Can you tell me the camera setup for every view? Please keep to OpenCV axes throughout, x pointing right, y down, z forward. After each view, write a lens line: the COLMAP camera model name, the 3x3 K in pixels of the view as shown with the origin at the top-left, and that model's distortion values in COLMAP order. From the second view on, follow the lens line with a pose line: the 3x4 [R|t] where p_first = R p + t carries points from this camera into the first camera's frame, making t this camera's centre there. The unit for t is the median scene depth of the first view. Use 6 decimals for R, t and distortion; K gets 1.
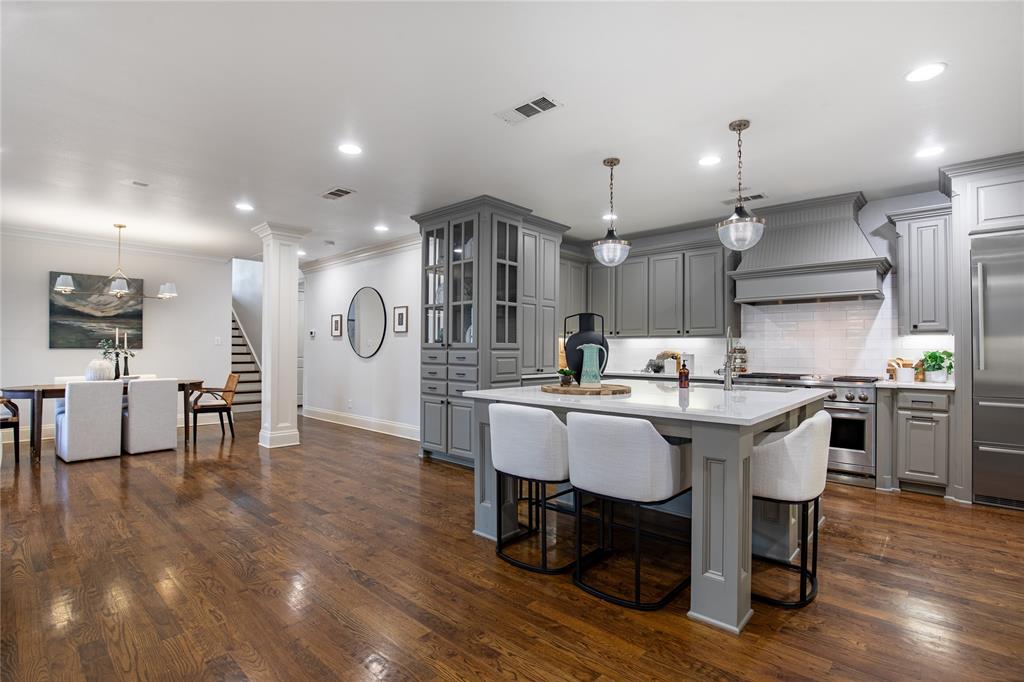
lens RADIAL K [[482.8, 0, 506.8], [0, 482.8, 343.2], [0, 0, 1]] dist [-0.022226, 0.000345]
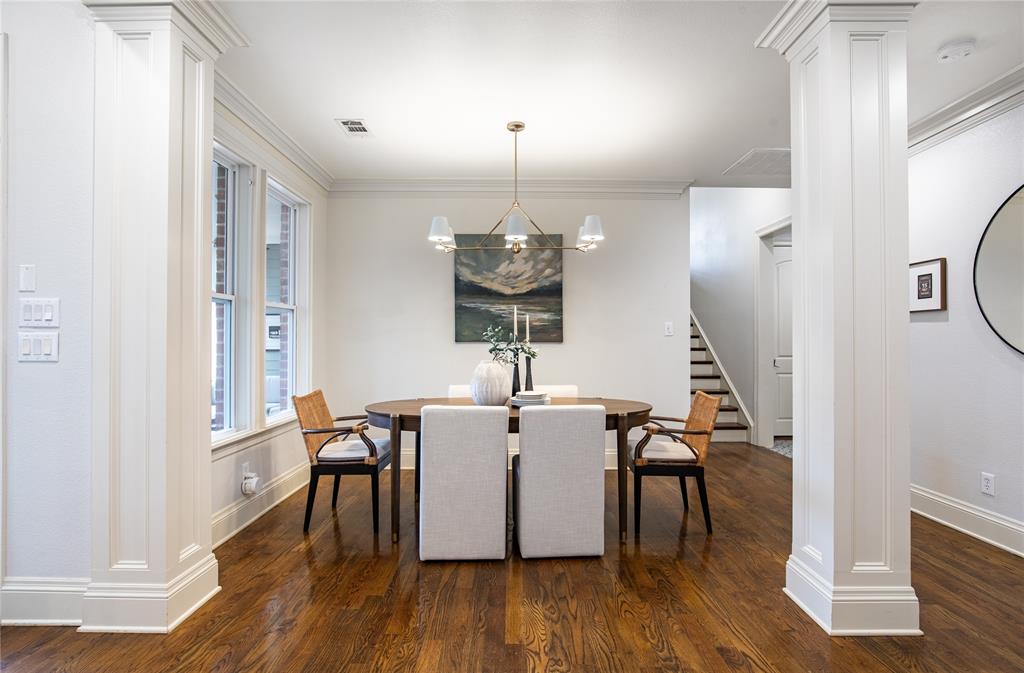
lens RADIAL K [[482.8, 0, 506.8], [0, 482.8, 337.1], [0, 0, 1]] dist [-0.022226, 0.000345]
pose [[0.675440, -0.007826, -0.737373, -0.373500], [0.013000, 0.999915, 0.001296, 0.003847], [0.737300, -0.010461, 0.675485, 0.563289]]
